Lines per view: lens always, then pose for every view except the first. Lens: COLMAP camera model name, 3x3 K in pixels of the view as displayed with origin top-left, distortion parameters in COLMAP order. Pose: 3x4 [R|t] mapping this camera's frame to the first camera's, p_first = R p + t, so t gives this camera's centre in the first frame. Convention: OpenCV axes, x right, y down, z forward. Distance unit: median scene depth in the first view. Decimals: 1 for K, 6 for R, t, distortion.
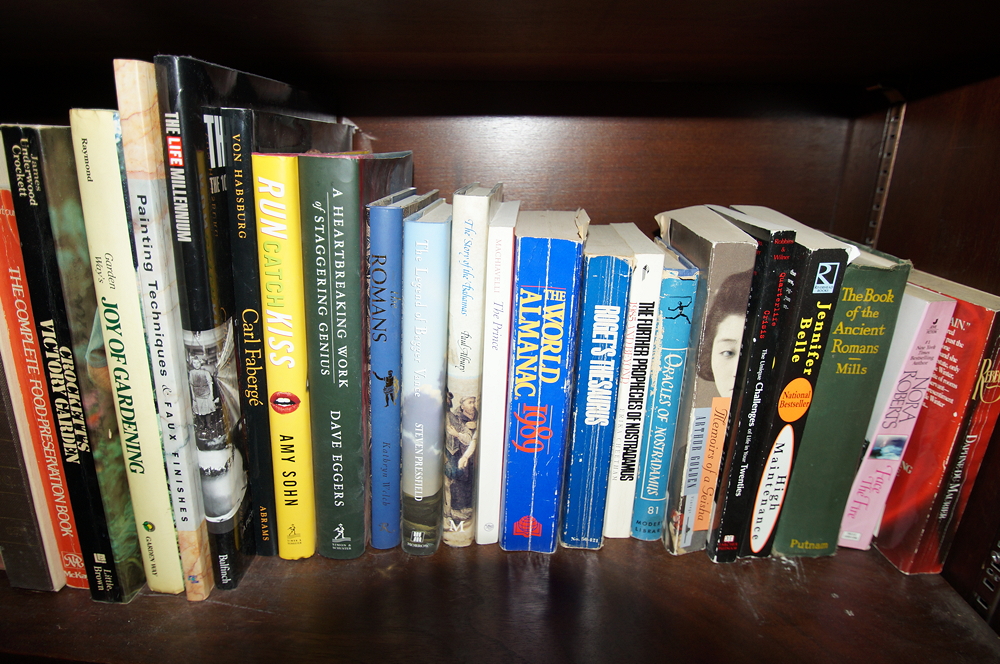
lens RADIAL K [[549.5, 0, 500.0], [0, 549.5, 332.0], [0, 0, 1]] dist [-0.025048, -0.008393]
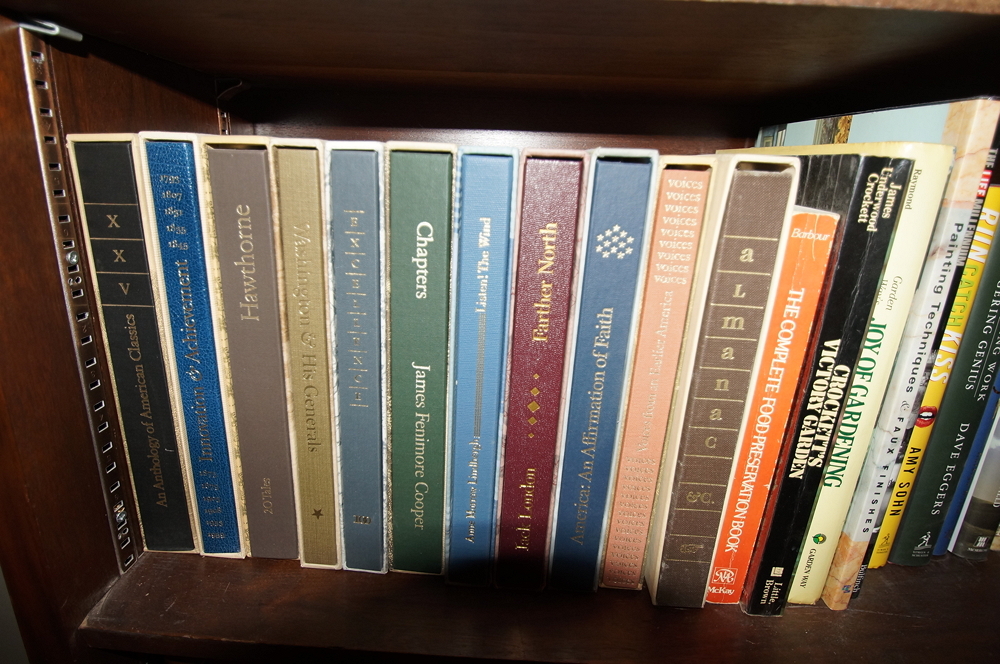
lens RADIAL K [[549.5, 0, 500.0], [0, 549.5, 332.0], [0, 0, 1]] dist [-0.025048, -0.008393]
pose [[0.999989, -0.004569, 0.000788, -1.403482], [0.004588, 0.999669, -0.025332, -0.013101], [-0.000672, 0.025335, 0.999679, -0.049410]]
